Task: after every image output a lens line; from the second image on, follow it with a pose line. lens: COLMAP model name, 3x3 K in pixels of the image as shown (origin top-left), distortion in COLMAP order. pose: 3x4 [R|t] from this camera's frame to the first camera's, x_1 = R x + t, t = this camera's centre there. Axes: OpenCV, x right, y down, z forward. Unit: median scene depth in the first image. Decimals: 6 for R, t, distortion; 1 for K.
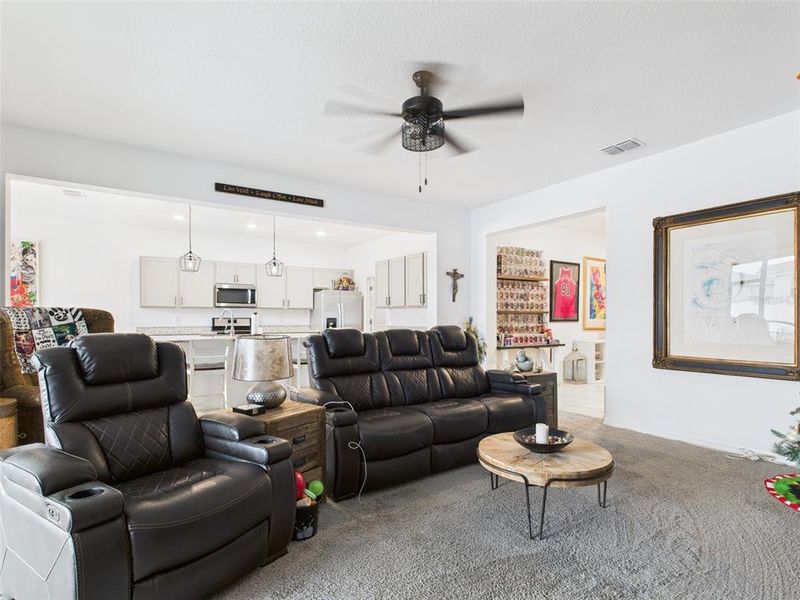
lens RADIAL K [[421.6, 0, 400.1], [0, 421.6, 315.3], [0, 0, 1]] dist [0.002451, 0.000789]
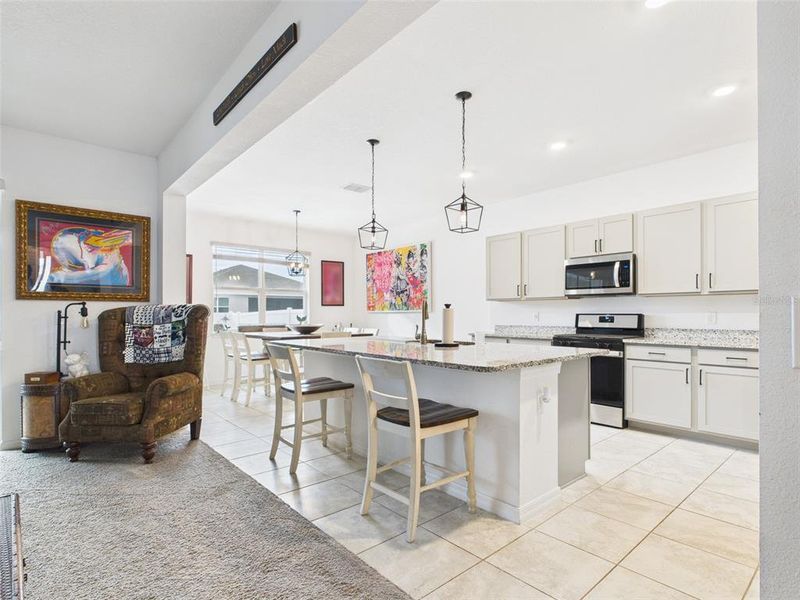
lens RADIAL K [[421.6, 0, 400.1], [0, 421.6, 315.3], [0, 0, 1]] dist [0.002451, 0.000789]
pose [[0.144781, 0.002145, -0.989461, 0.176174], [0.008152, 0.999961, 0.003360, 0.005253], [0.989430, -0.008553, 0.144758, 0.781269]]
